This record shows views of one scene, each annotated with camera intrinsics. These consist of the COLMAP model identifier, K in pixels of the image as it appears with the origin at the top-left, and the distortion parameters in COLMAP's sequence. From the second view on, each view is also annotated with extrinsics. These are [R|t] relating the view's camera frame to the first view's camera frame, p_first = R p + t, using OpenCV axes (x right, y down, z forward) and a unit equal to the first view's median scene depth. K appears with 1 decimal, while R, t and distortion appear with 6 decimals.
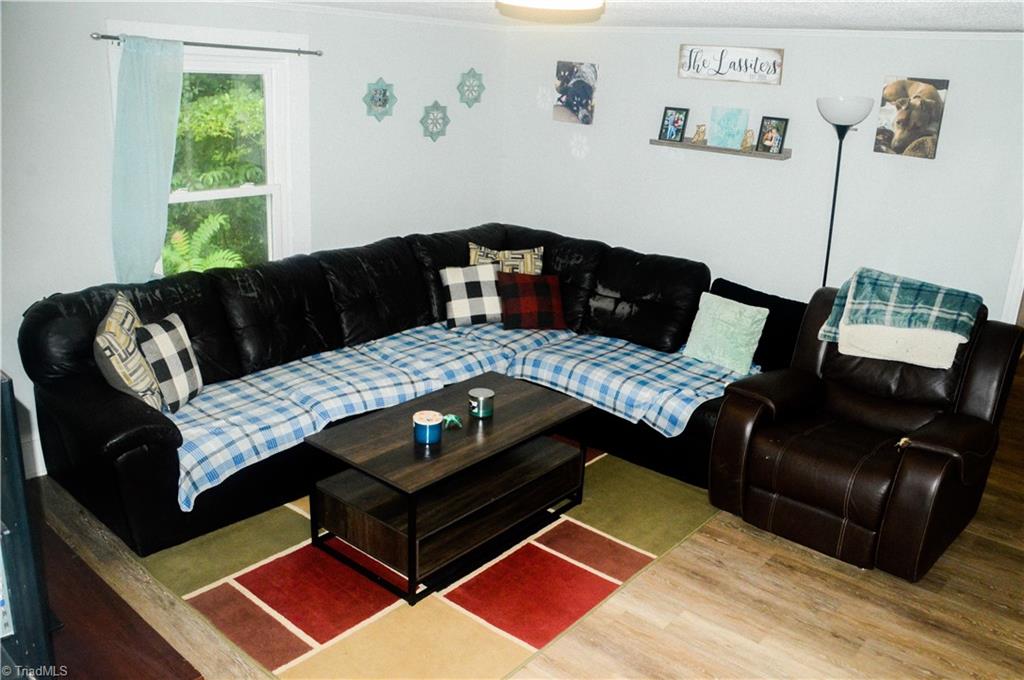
lens RADIAL K [[883.0, 0, 512.0], [0, 883.0, 340.0], [0, 0, 1]] dist [0.060345, -0.002461]
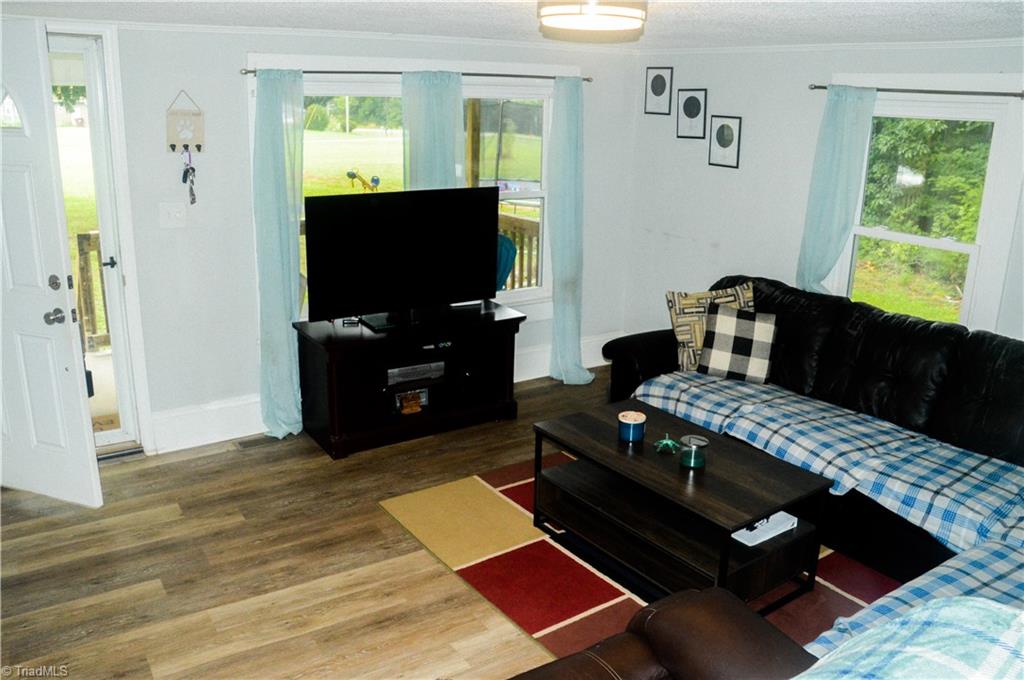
lens RADIAL K [[837.2, 0, 512.0], [0, 837.2, 340.0], [0, 0, 1]] dist [0.001411, -0.000858]
pose [[-0.238950, 0.227606, -0.943980, 0.740947], [-0.328233, 0.895986, 0.299120, -0.212221], [0.913874, 0.381320, -0.139388, 0.829406]]
